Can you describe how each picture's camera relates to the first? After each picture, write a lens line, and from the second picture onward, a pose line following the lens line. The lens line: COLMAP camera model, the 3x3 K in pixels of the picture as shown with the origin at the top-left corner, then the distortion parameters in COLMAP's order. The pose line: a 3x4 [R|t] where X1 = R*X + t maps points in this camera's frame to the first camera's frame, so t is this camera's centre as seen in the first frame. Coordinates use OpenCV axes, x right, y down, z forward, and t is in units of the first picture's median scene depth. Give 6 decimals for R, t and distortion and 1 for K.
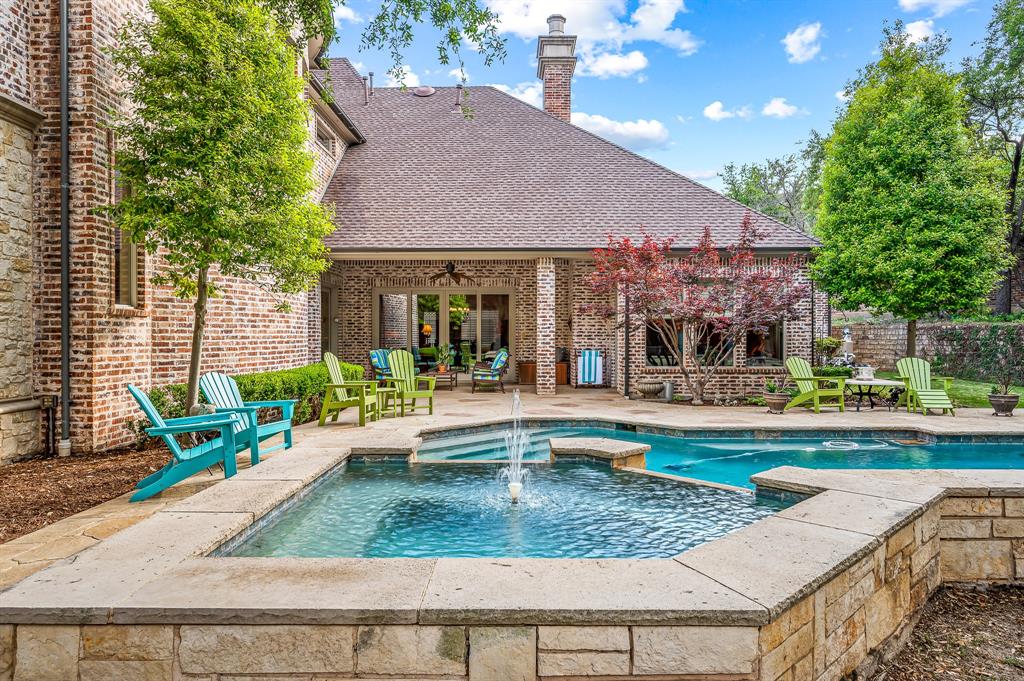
lens RADIAL K [[640.1, 0, 512.0], [0, 640.1, 342.9], [0, 0, 1]] dist [-0.002977, -0.001577]
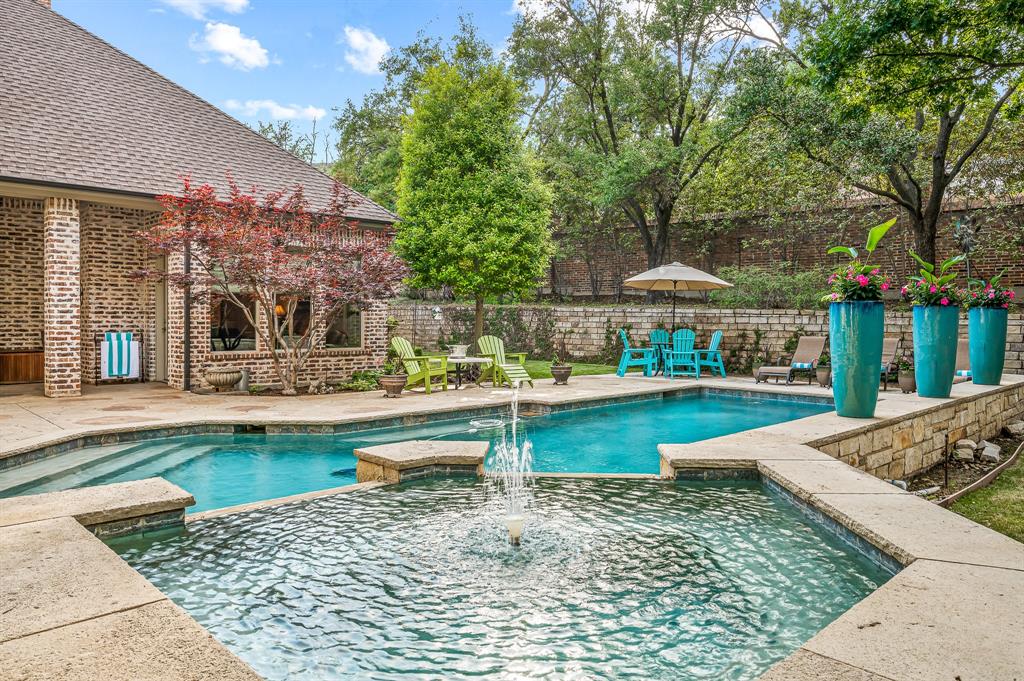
lens RADIAL K [[698.5, 0, 512.2], [0, 698.5, 335.8], [0, 0, 1]] dist [-0.003907, 0.002732]
pose [[0.711220, -0.013485, 0.702840, -0.150951], [0.002964, 0.999865, 0.016185, 0.004620], [-0.702963, -0.009428, 0.711164, 0.138970]]
